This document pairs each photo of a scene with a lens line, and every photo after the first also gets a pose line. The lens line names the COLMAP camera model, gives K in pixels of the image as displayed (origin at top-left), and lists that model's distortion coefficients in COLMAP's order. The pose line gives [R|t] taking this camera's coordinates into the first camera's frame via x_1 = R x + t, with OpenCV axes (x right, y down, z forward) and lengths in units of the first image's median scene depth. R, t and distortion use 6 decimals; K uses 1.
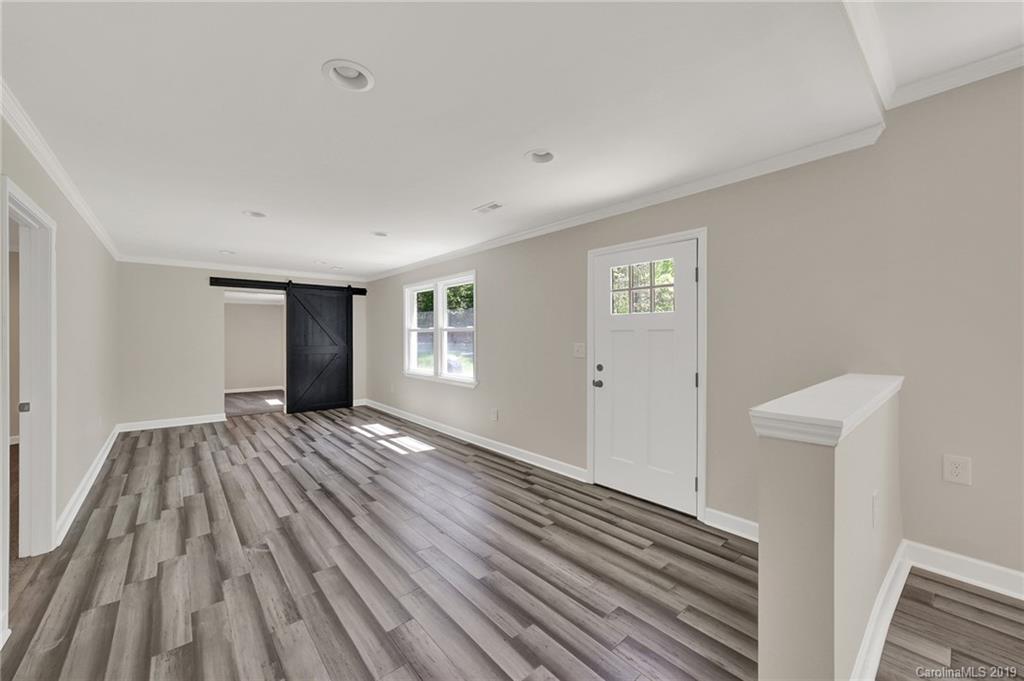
lens RADIAL K [[392.4, 0, 513.1], [0, 392.4, 339.8], [0, 0, 1]] dist [0.001916, 0.000324]
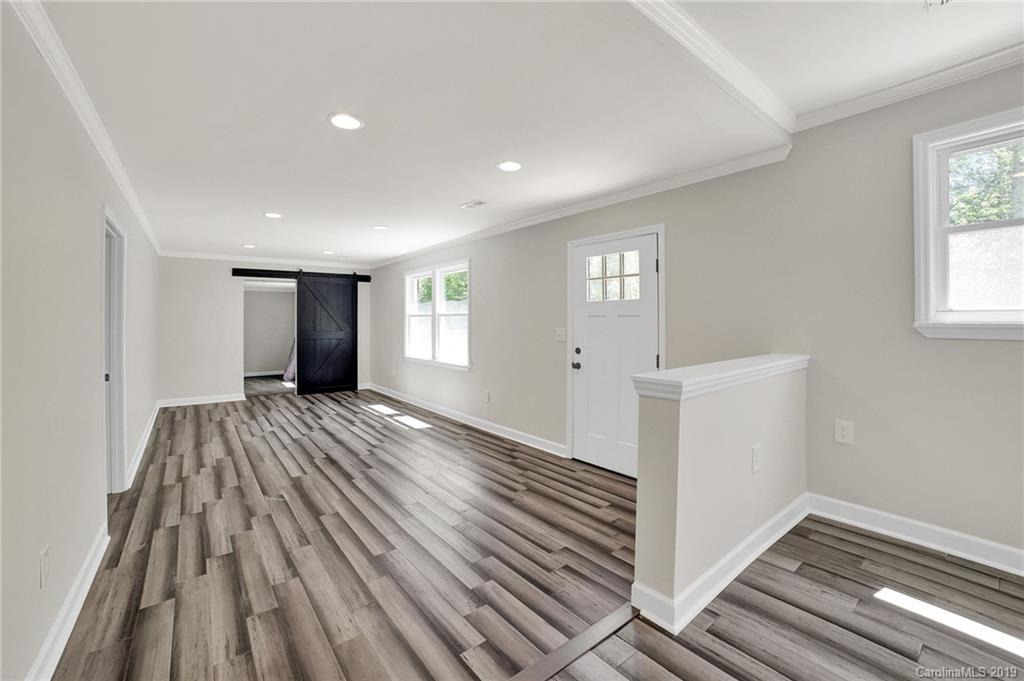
lens RADIAL K [[416.9, 0, 509.1], [0, 416.9, 322.0], [0, 0, 1]] dist [-0.080407, 0.020895]
pose [[0.998950, -0.001025, -0.045801, 0.088369], [0.000627, 0.999962, -0.008701, 0.001826], [0.045808, 0.008663, 0.998913, -0.146736]]
